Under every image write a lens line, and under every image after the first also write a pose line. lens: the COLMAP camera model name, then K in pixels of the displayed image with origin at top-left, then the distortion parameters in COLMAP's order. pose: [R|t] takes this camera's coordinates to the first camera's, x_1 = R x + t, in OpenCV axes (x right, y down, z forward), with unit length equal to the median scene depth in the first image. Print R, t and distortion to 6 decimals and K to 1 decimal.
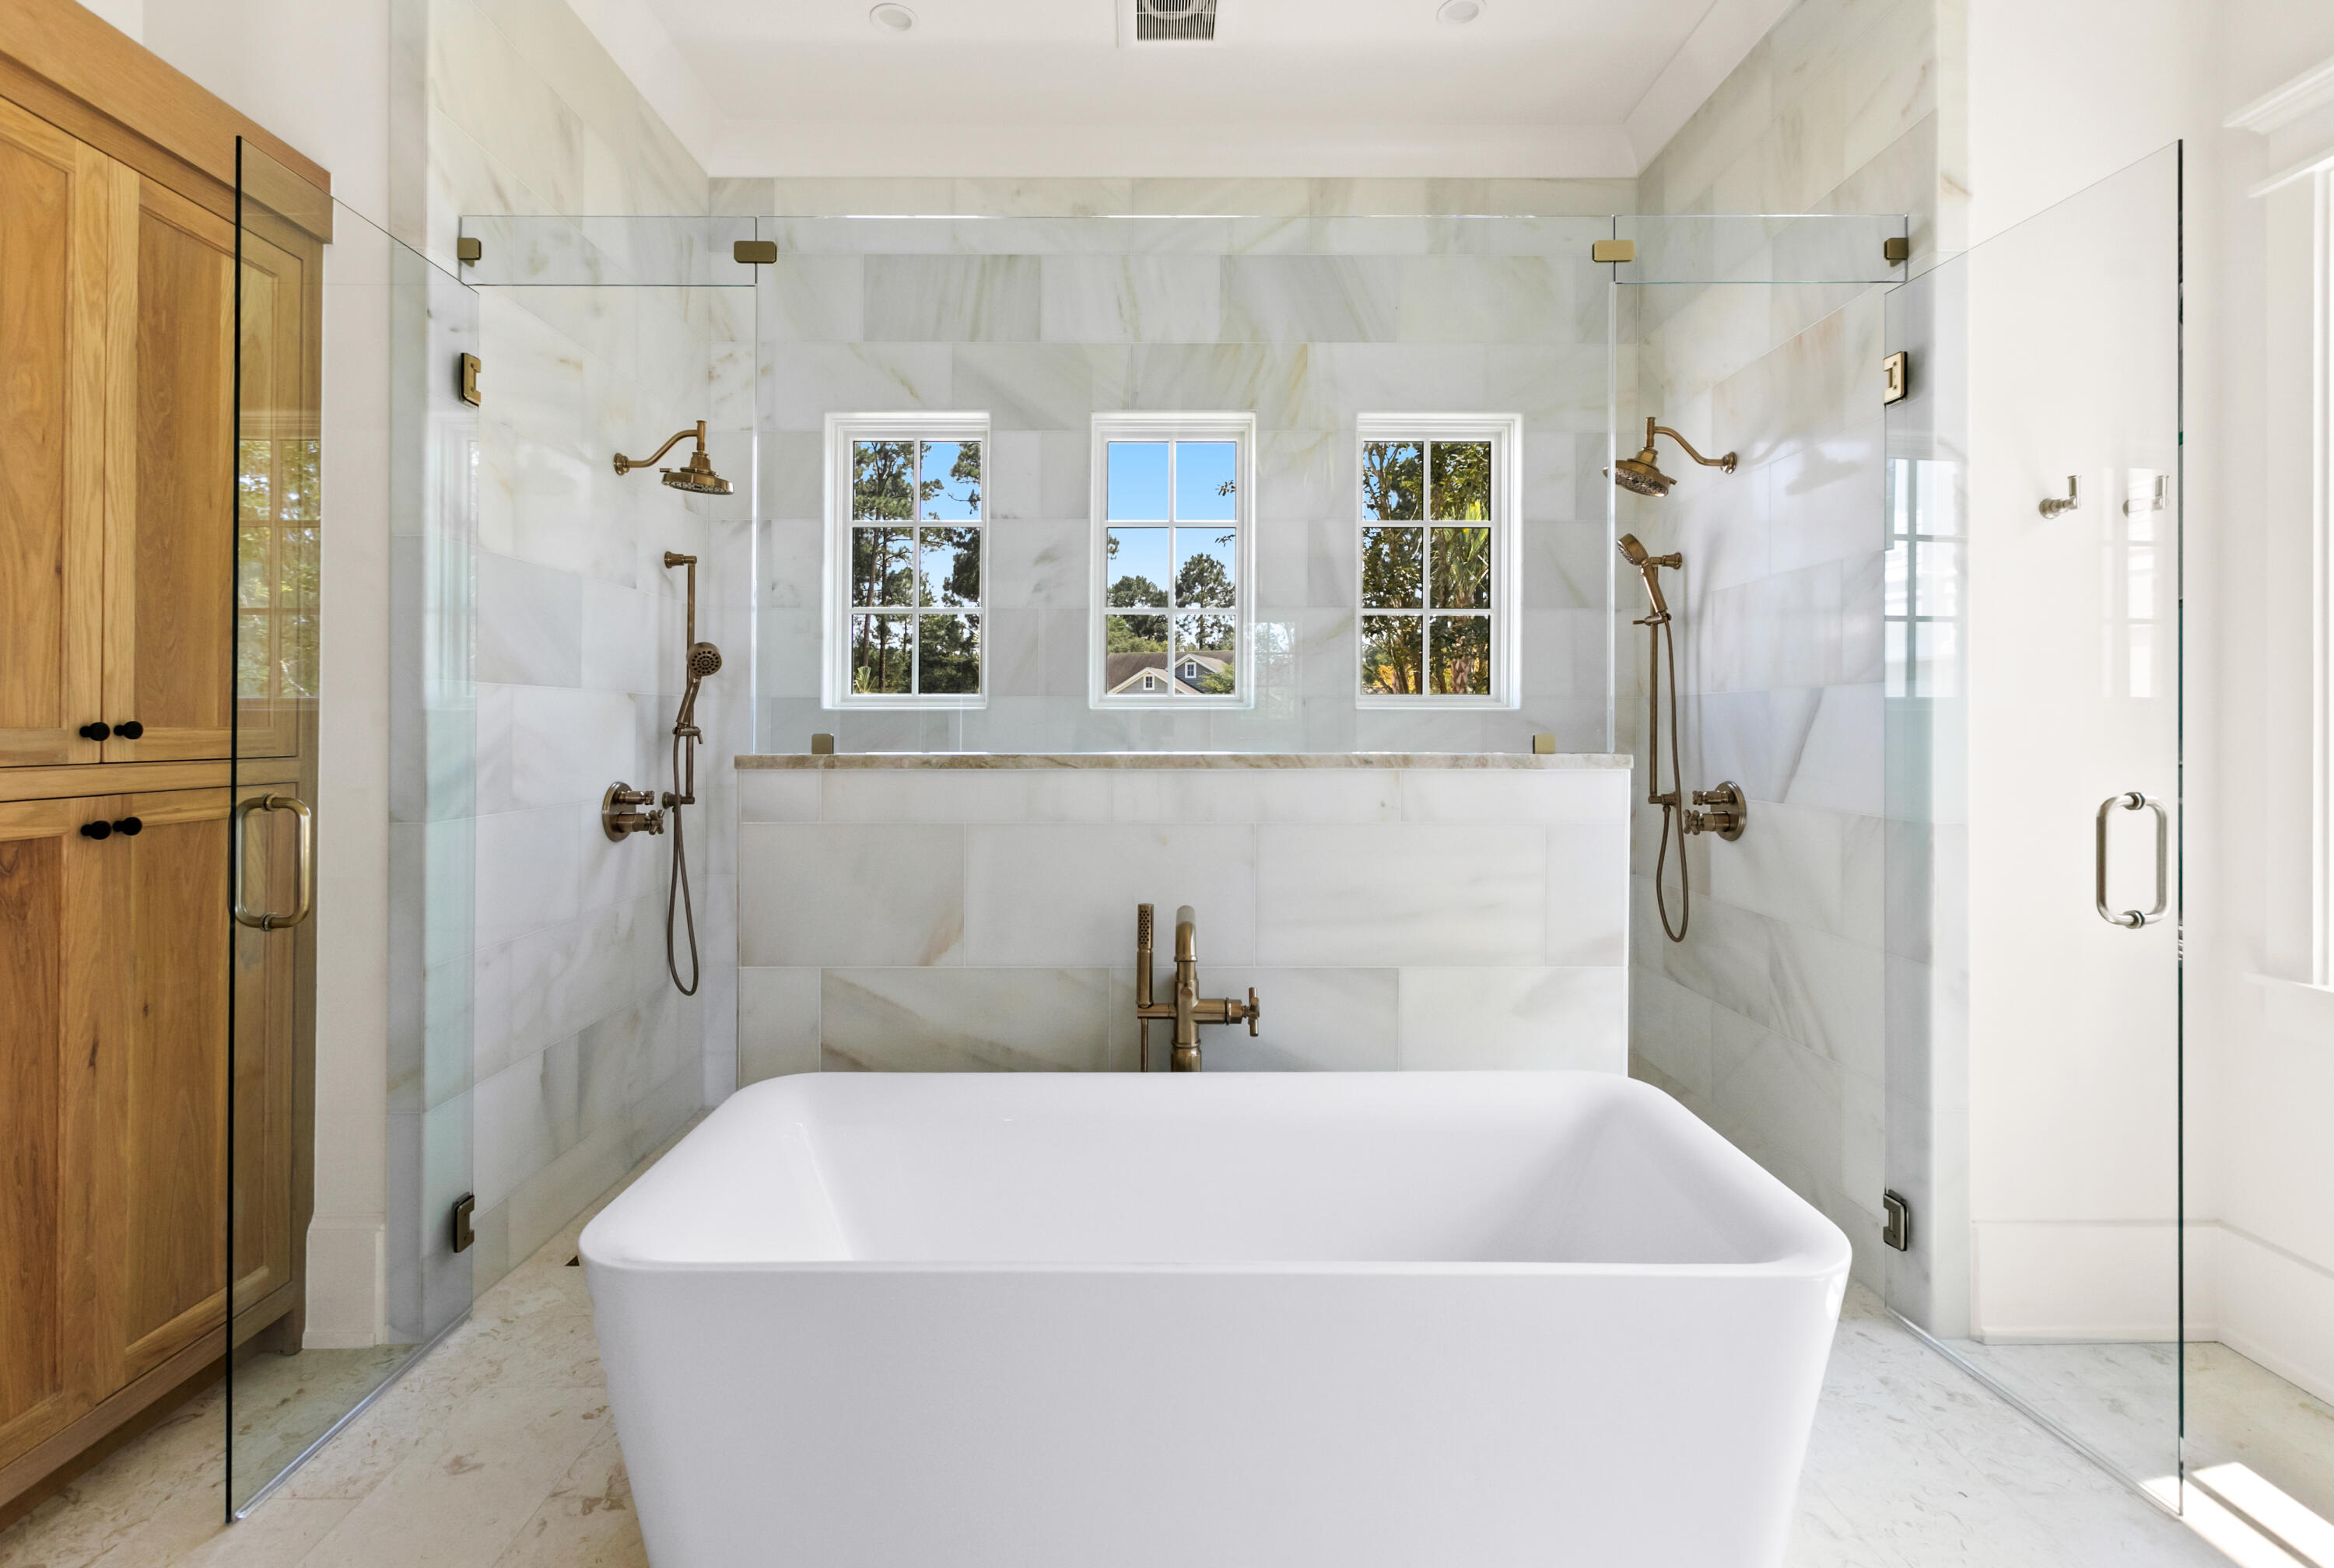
lens RADIAL K [[1106.2, 0, 1163.0], [0, 1106.2, 720.8], [0, 0, 1]] dist [0.010763, -0.000143]
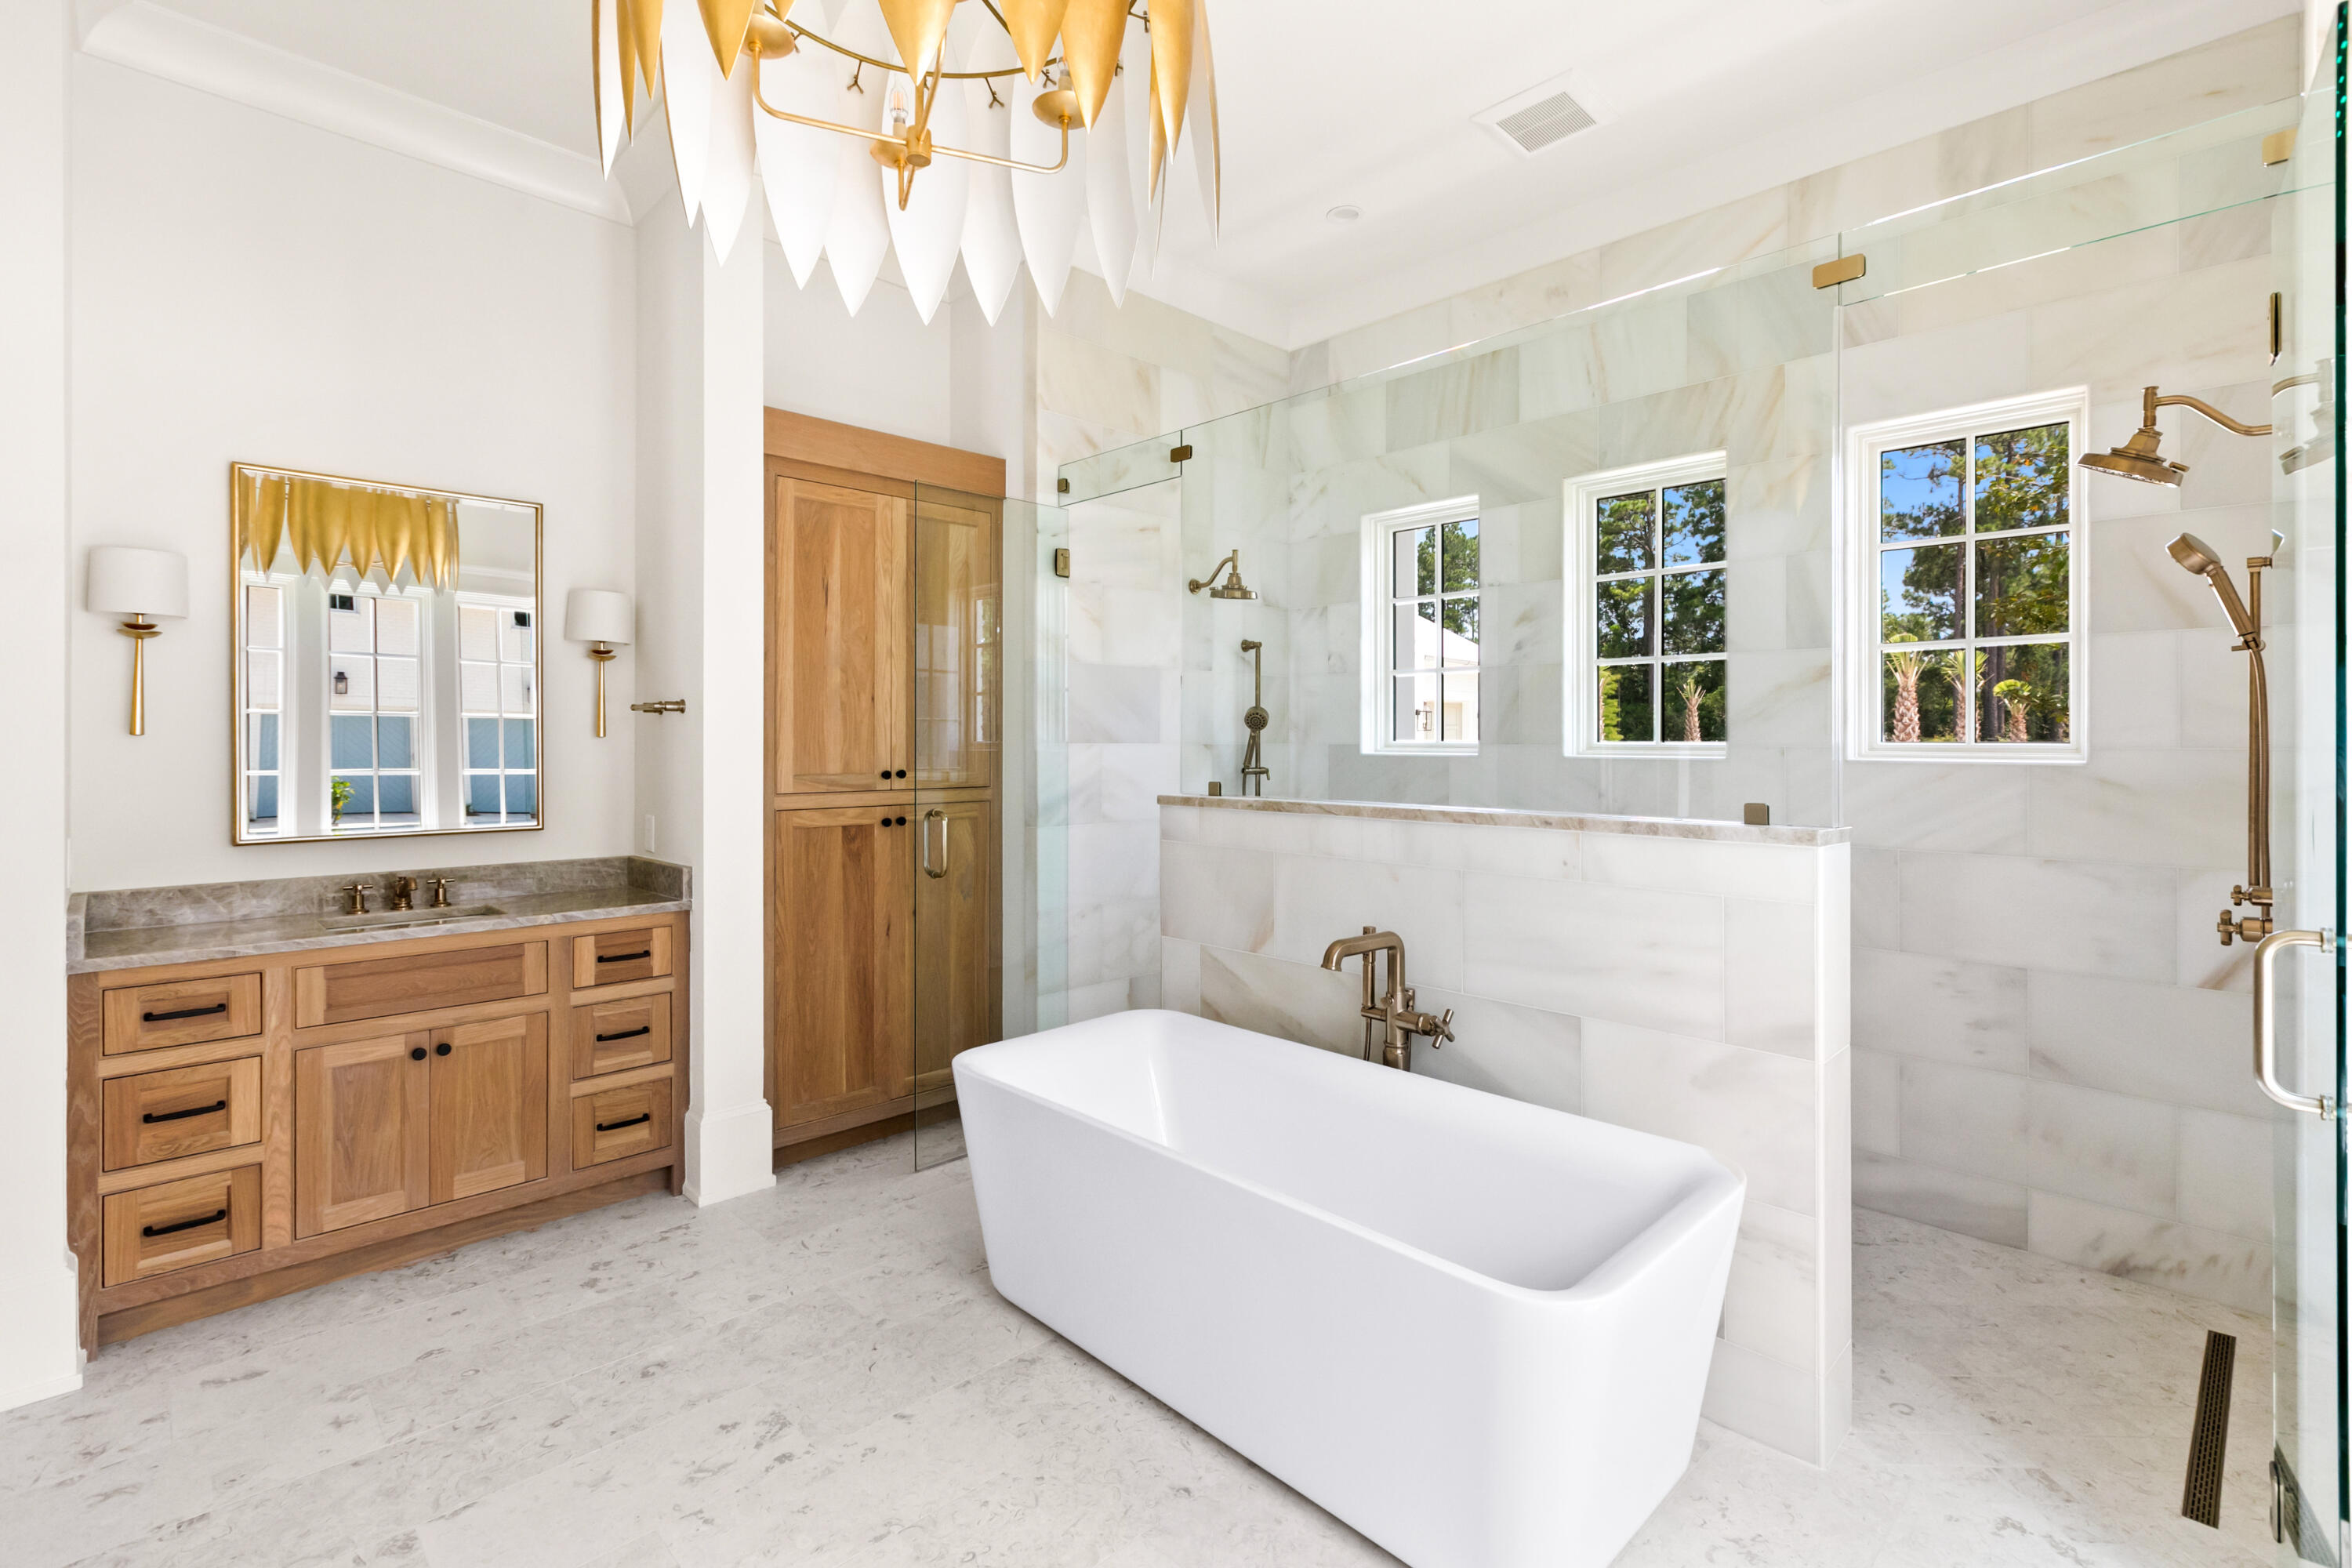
lens RADIAL K [[1082.8, 0, 1125.0], [0, 1082.8, 739.2], [0, 0, 1]] dist [0.011760, 0.000274]
pose [[0.675464, -0.001867, -0.737391, 0.652678], [0.001537, 0.999998, -0.001124, -0.042103], [0.737392, -0.000375, 0.675465, -0.027809]]
